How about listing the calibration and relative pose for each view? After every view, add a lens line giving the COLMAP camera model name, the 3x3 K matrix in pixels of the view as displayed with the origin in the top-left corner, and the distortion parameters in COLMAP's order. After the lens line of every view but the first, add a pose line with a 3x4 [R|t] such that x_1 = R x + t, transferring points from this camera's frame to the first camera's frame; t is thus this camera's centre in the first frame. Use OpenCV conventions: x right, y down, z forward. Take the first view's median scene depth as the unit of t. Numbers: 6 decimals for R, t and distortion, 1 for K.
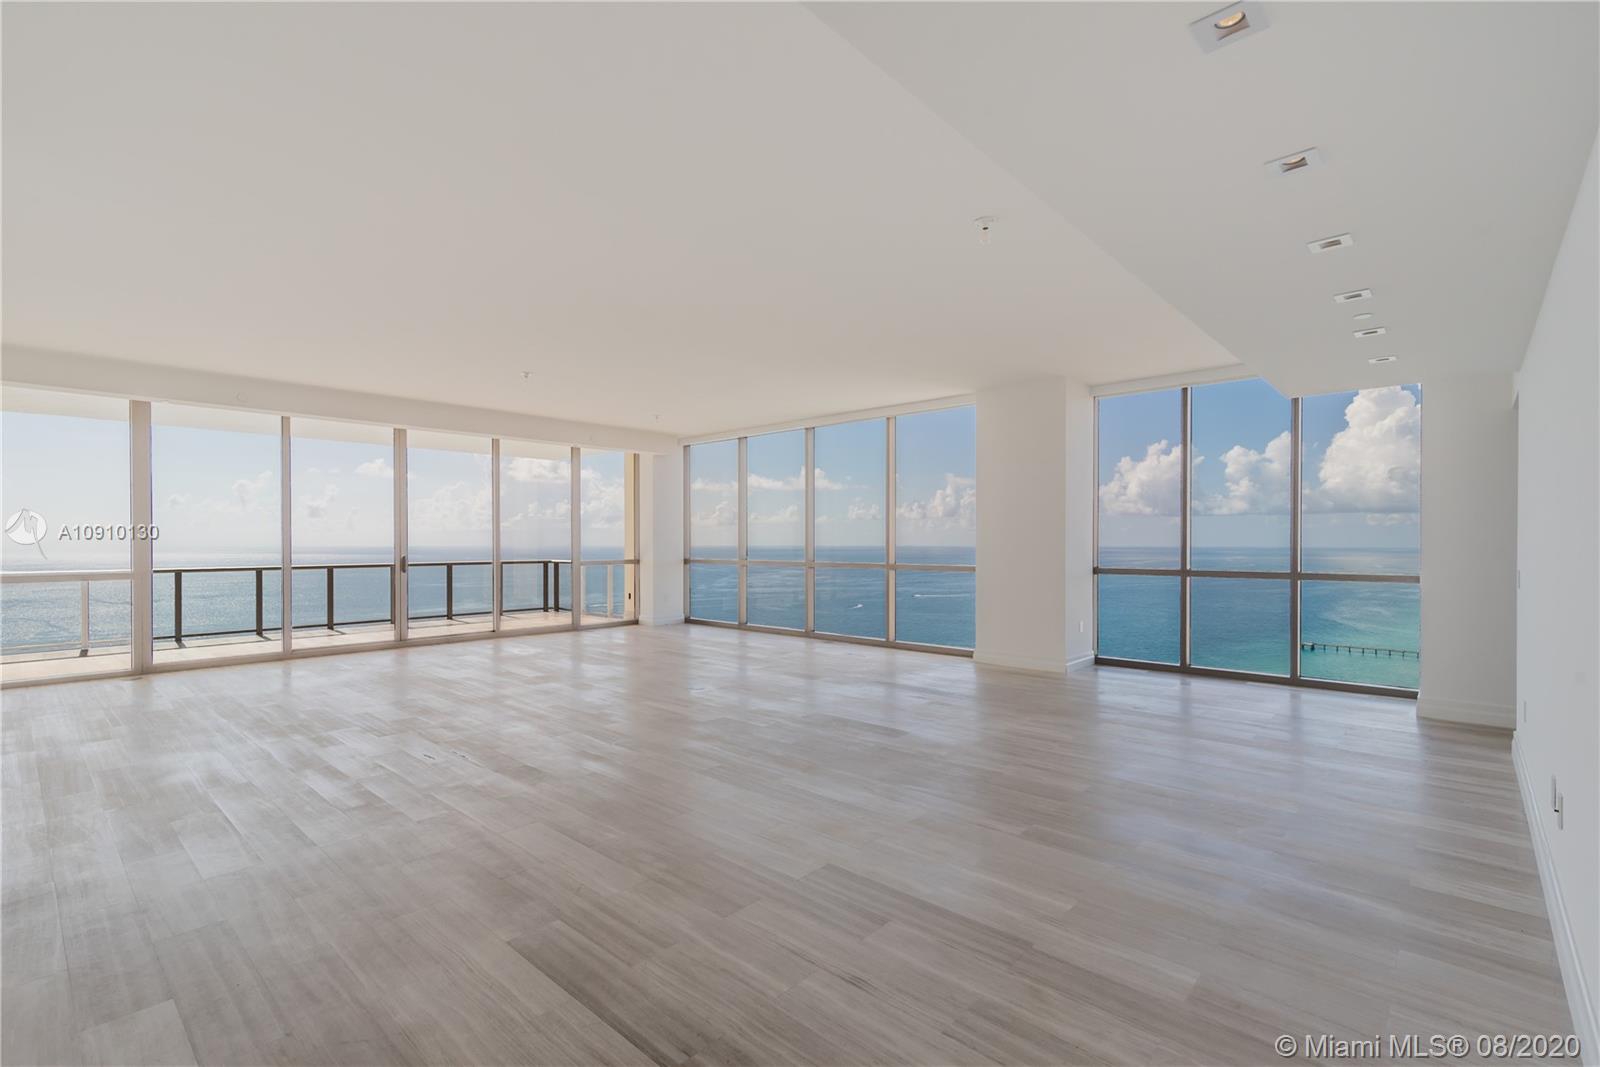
lens RADIAL K [[737.8, 0, 783.4], [0, 737.8, 535.4], [0, 0, 1]] dist [0.012302, -0.000240]
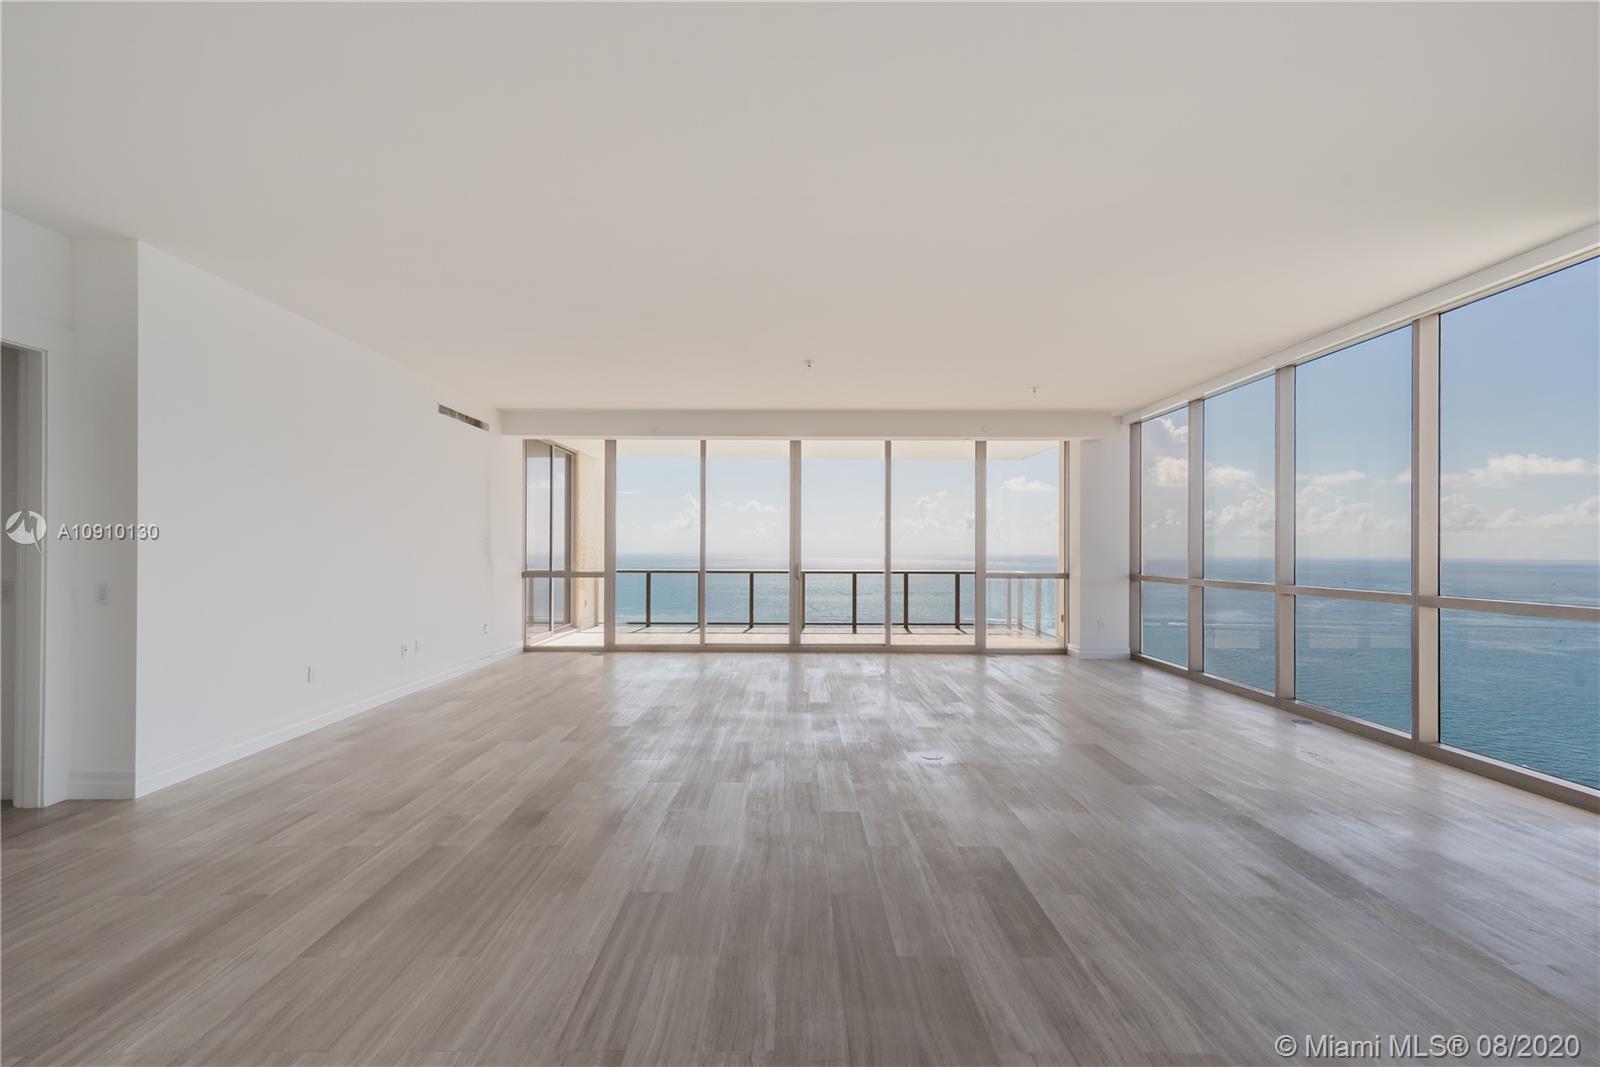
lens RADIAL K [[737.8, 0, 803.2], [0, 737.8, 540.8], [0, 0, 1]] dist [0.012302, -0.000240]
pose [[0.689279, -0.000210, -0.724496, 0.208474], [-0.004373, 0.999981, -0.004450, 0.003291], [0.724483, 0.006236, 0.689264, 0.286839]]
